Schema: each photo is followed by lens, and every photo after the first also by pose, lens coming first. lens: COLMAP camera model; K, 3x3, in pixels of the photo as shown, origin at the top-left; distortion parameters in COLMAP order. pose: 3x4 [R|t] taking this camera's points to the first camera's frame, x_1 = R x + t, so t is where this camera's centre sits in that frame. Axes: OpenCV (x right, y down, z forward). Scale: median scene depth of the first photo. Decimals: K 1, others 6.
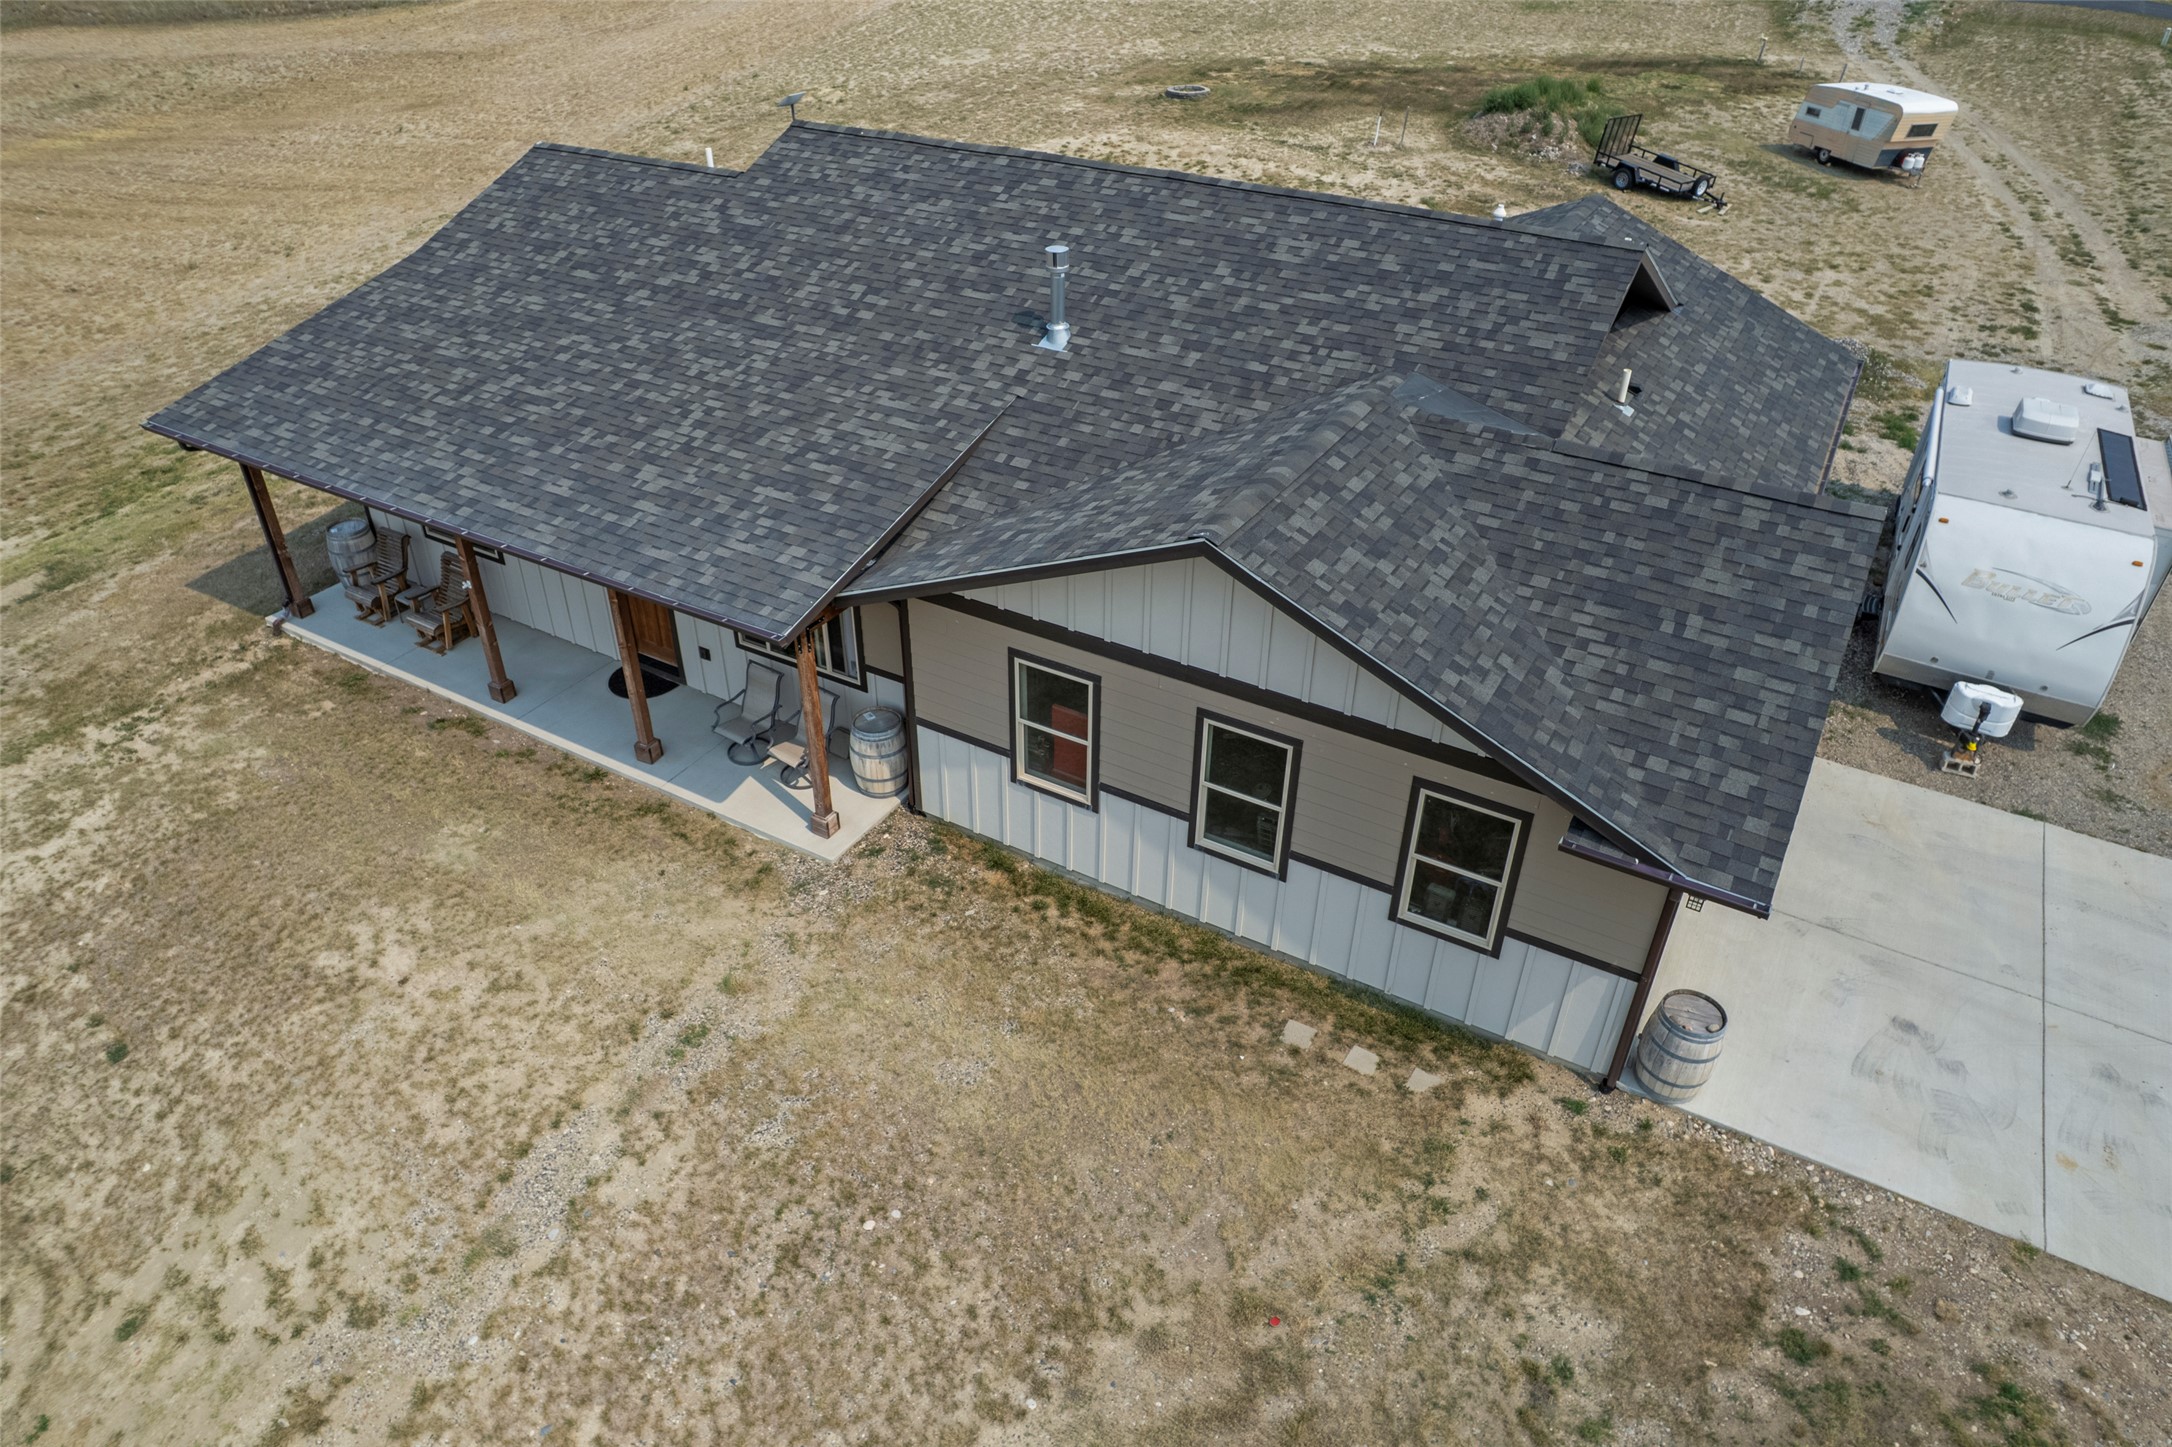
lens RADIAL K [[1405.4, 0, 1091.3], [0, 1405.4, 715.8], [0, 0, 1]] dist [-0.086450, 0.077889]
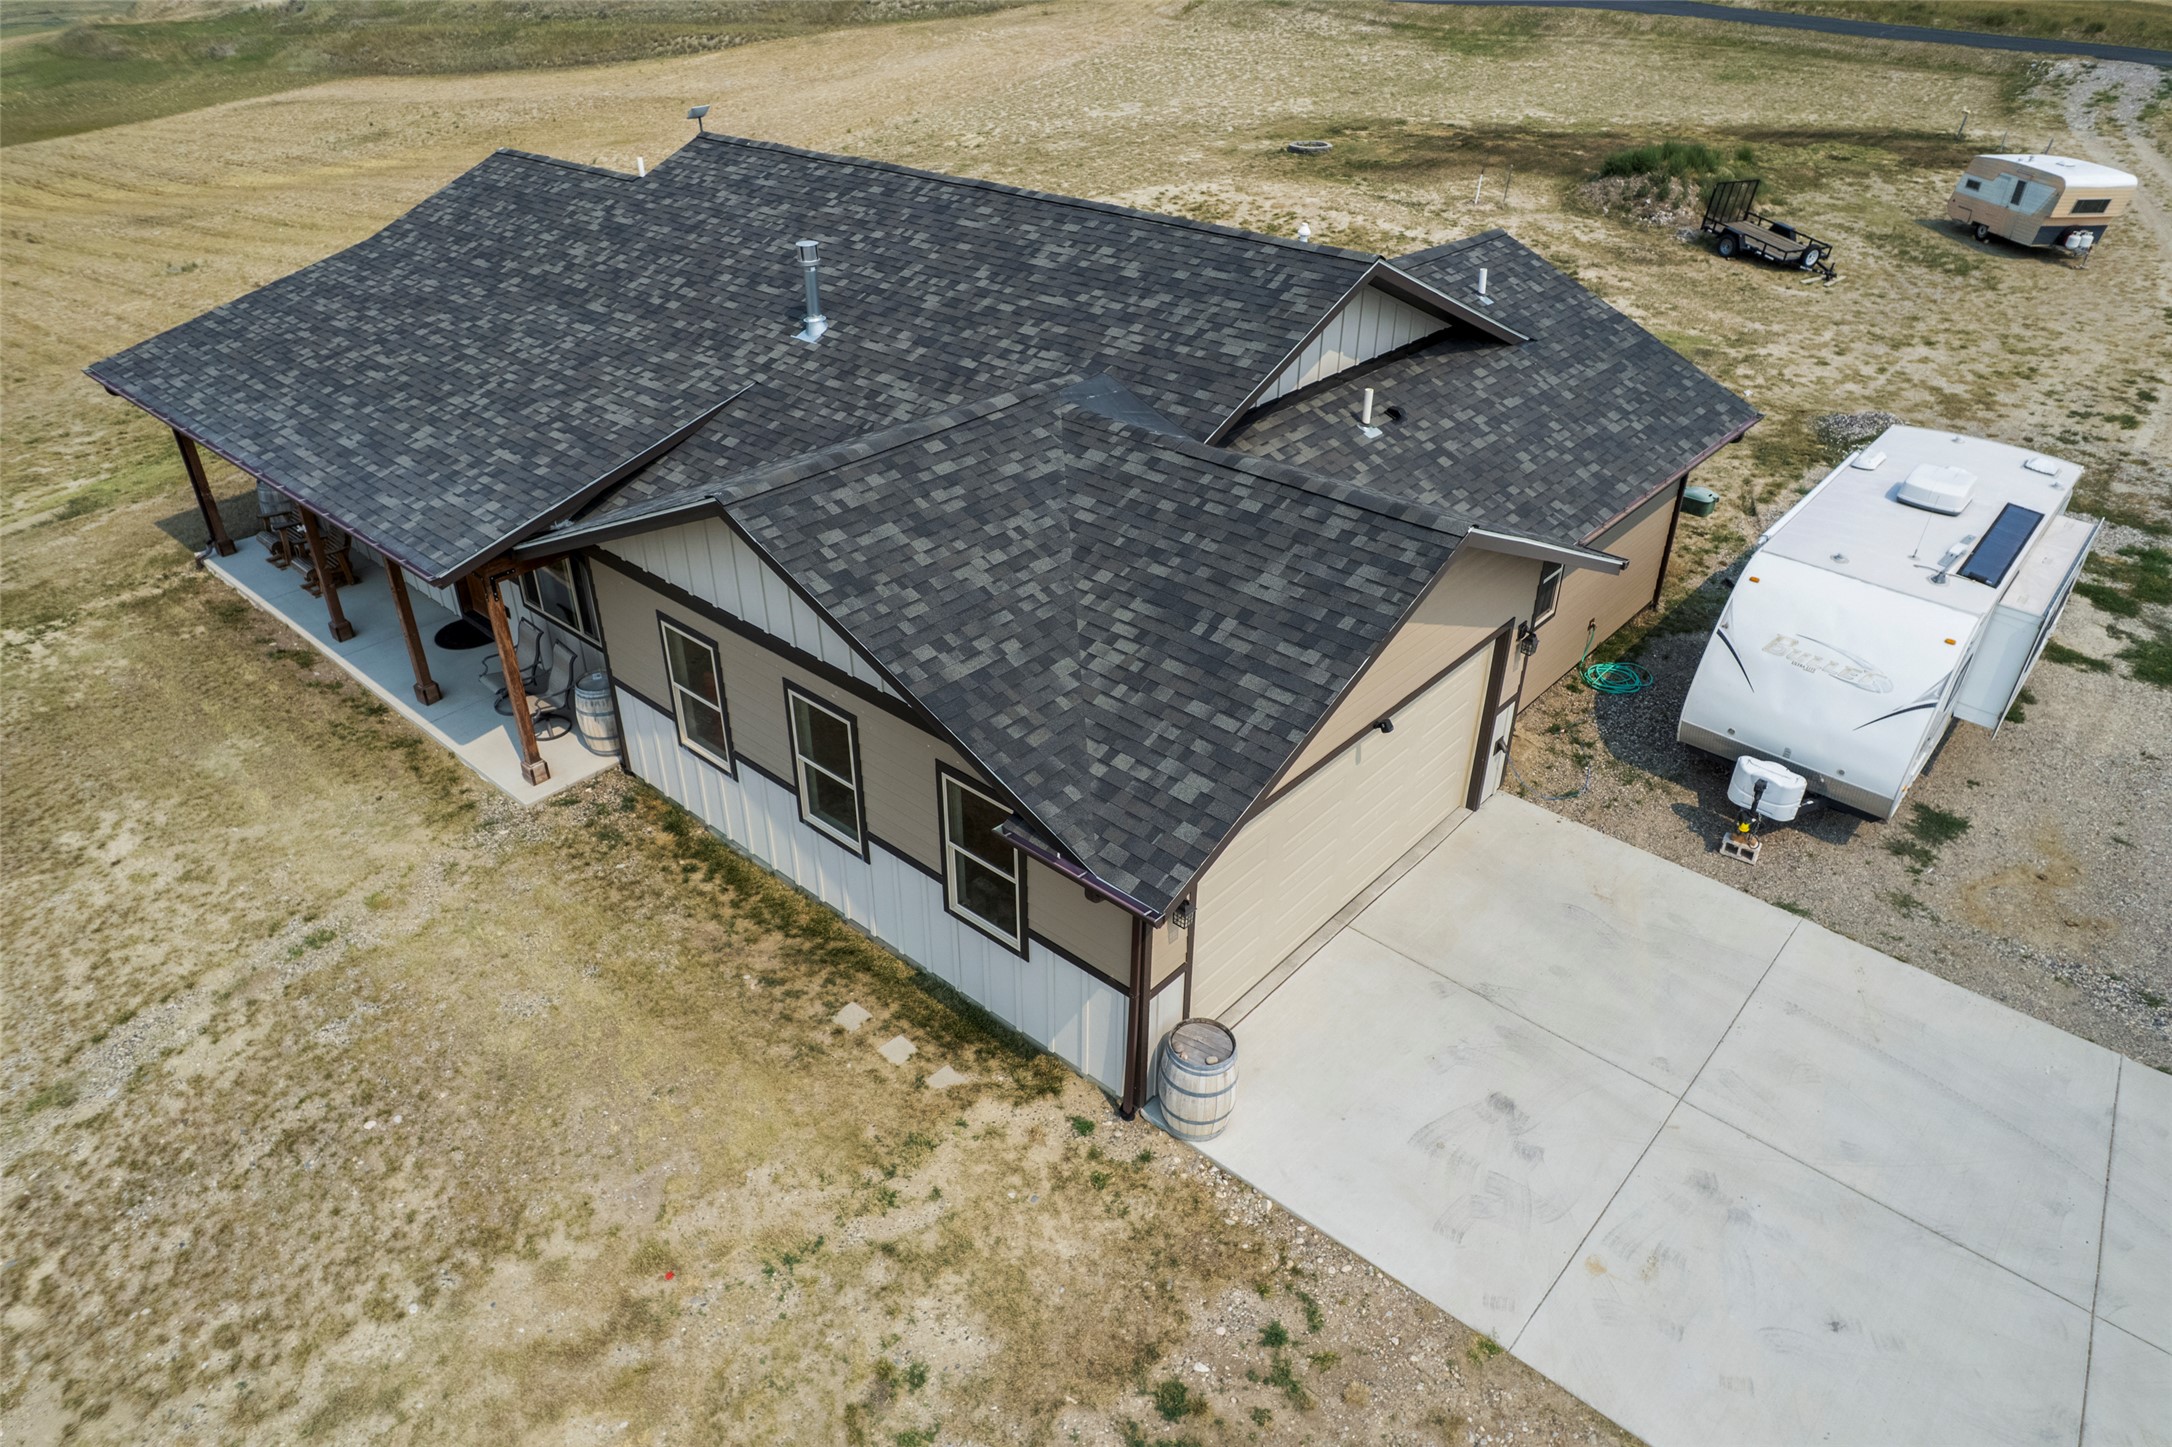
lens RADIAL K [[1405.4, 0, 1091.3], [0, 1405.4, 715.8], [0, 0, 1]] dist [-0.086450, 0.077889]
pose [[0.980507, 0.097614, -0.170522, 0.415207], [-0.105140, 0.993818, -0.035655, 0.030050], [0.165987, 0.052889, 0.984709, 0.038100]]
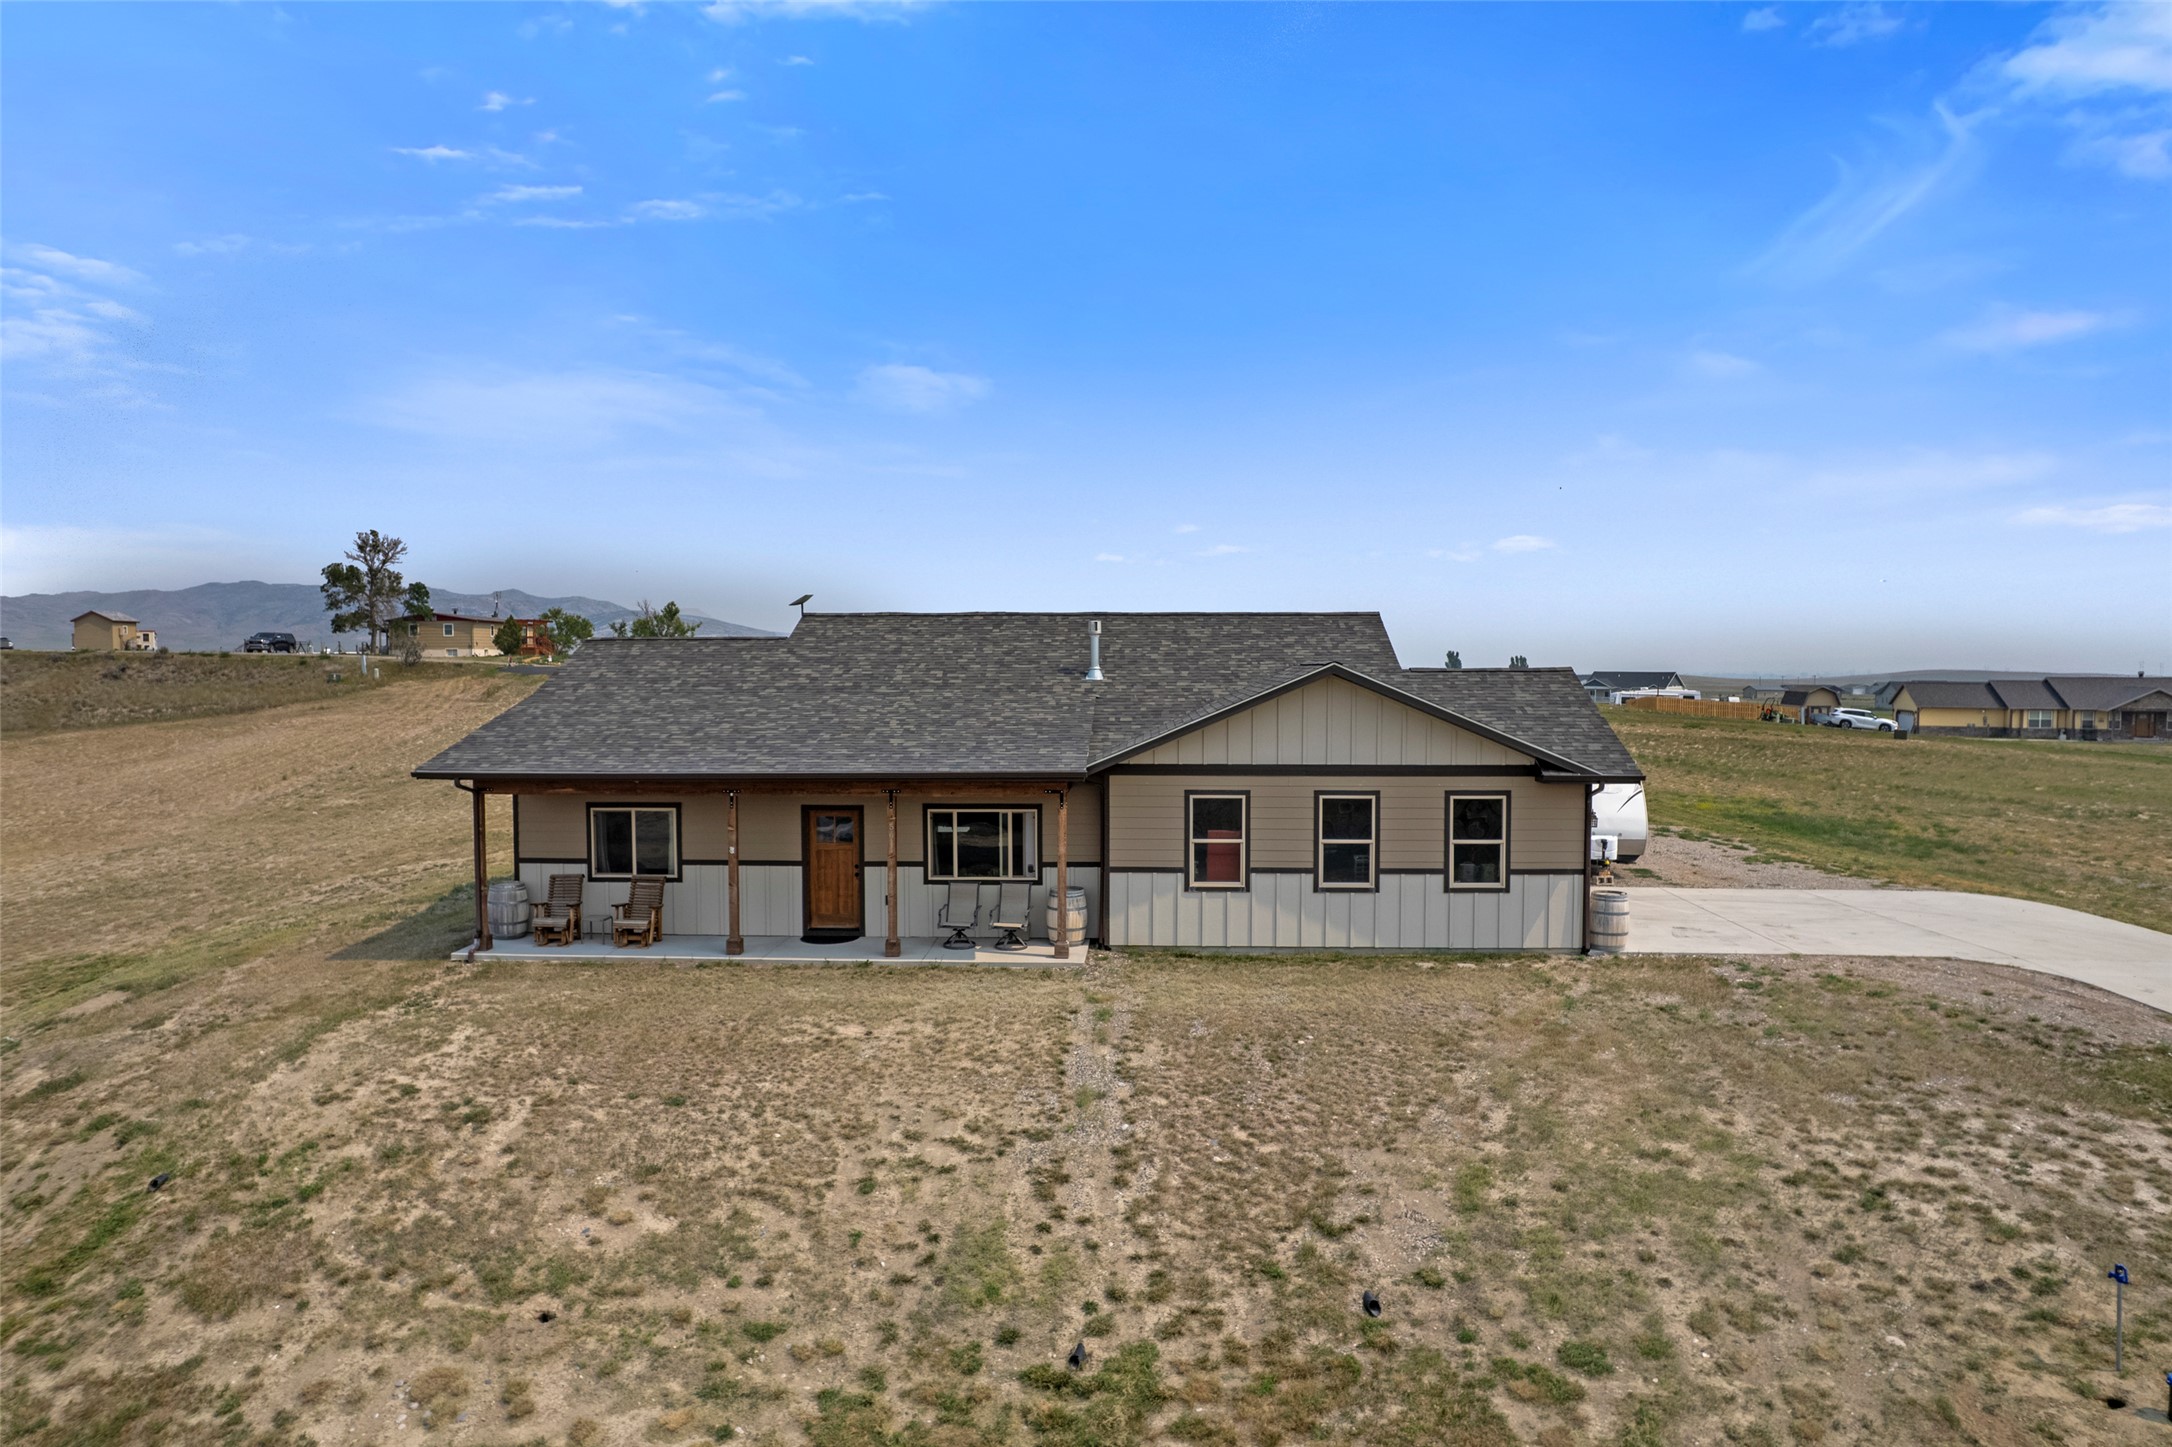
lens RADIAL K [[1405.4, 0, 1091.3], [0, 1405.4, 715.8], [0, 0, 1]] dist [-0.086450, 0.077889]
pose [[0.887382, -0.032360, 0.459899, -0.854444], [0.267230, 0.848972, -0.455888, 0.560664], [-0.375689, 0.527445, 0.762010, -0.237194]]
